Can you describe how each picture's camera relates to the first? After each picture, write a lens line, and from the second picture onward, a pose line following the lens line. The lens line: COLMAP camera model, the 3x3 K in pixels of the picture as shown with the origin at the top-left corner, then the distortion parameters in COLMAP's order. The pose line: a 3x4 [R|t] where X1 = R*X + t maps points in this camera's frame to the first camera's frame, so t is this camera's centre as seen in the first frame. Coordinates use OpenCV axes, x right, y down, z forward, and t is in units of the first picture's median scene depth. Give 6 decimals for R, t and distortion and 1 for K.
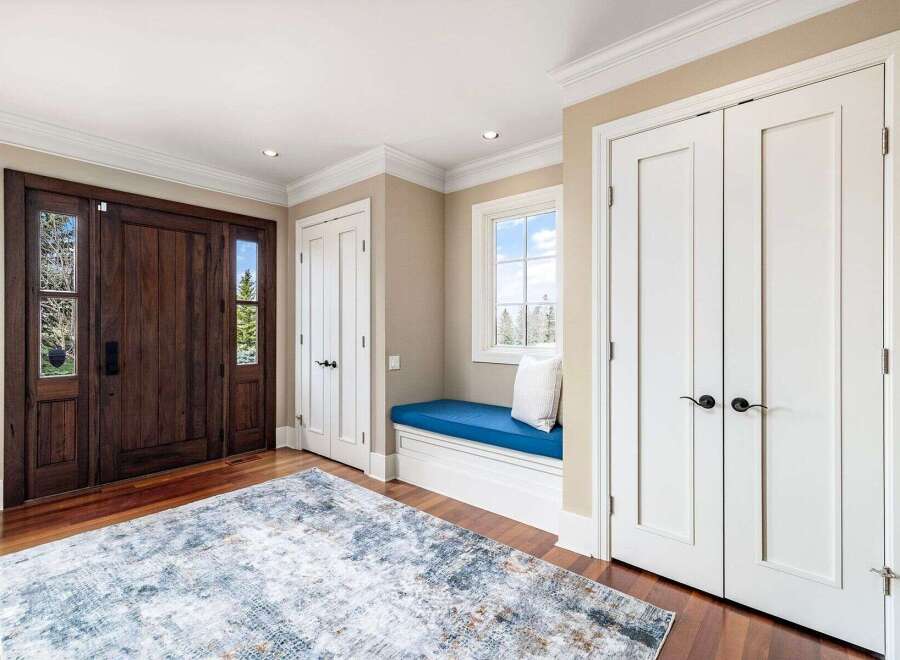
lens RADIAL K [[430.0, 0, 451.4], [0, 430.0, 324.9], [0, 0, 1]] dist [0.001041, -0.000068]
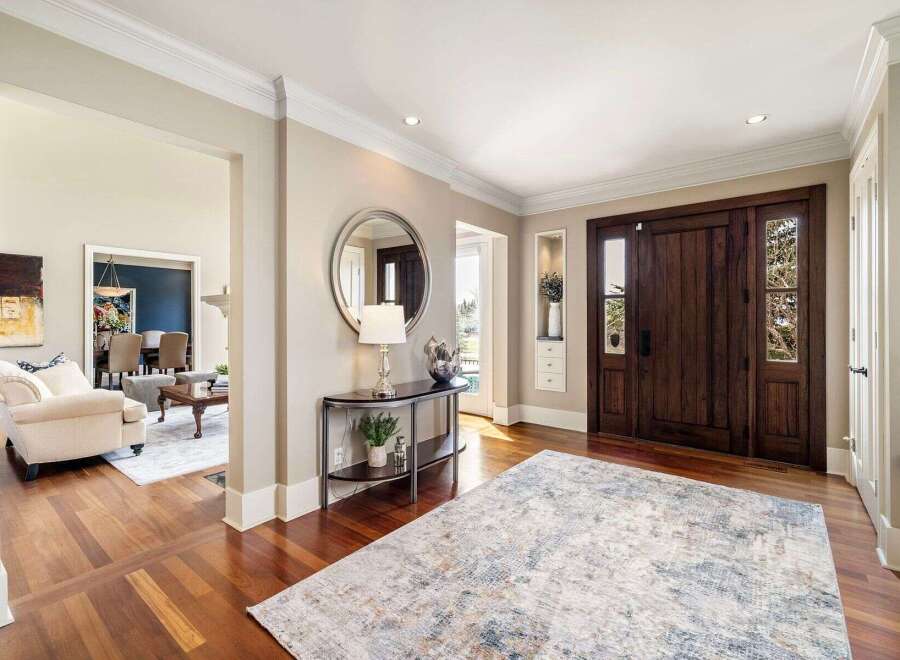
lens RADIAL K [[419.0, 0, 430.6], [0, 419.0, 318.0], [0, 0, 1]] dist [-0.001809, 0.000103]
pose [[0.015262, -0.004540, -0.999873, 0.456514], [0.002973, 0.999985, -0.004495, 0.007033], [0.999879, -0.002904, 0.015275, 0.349930]]
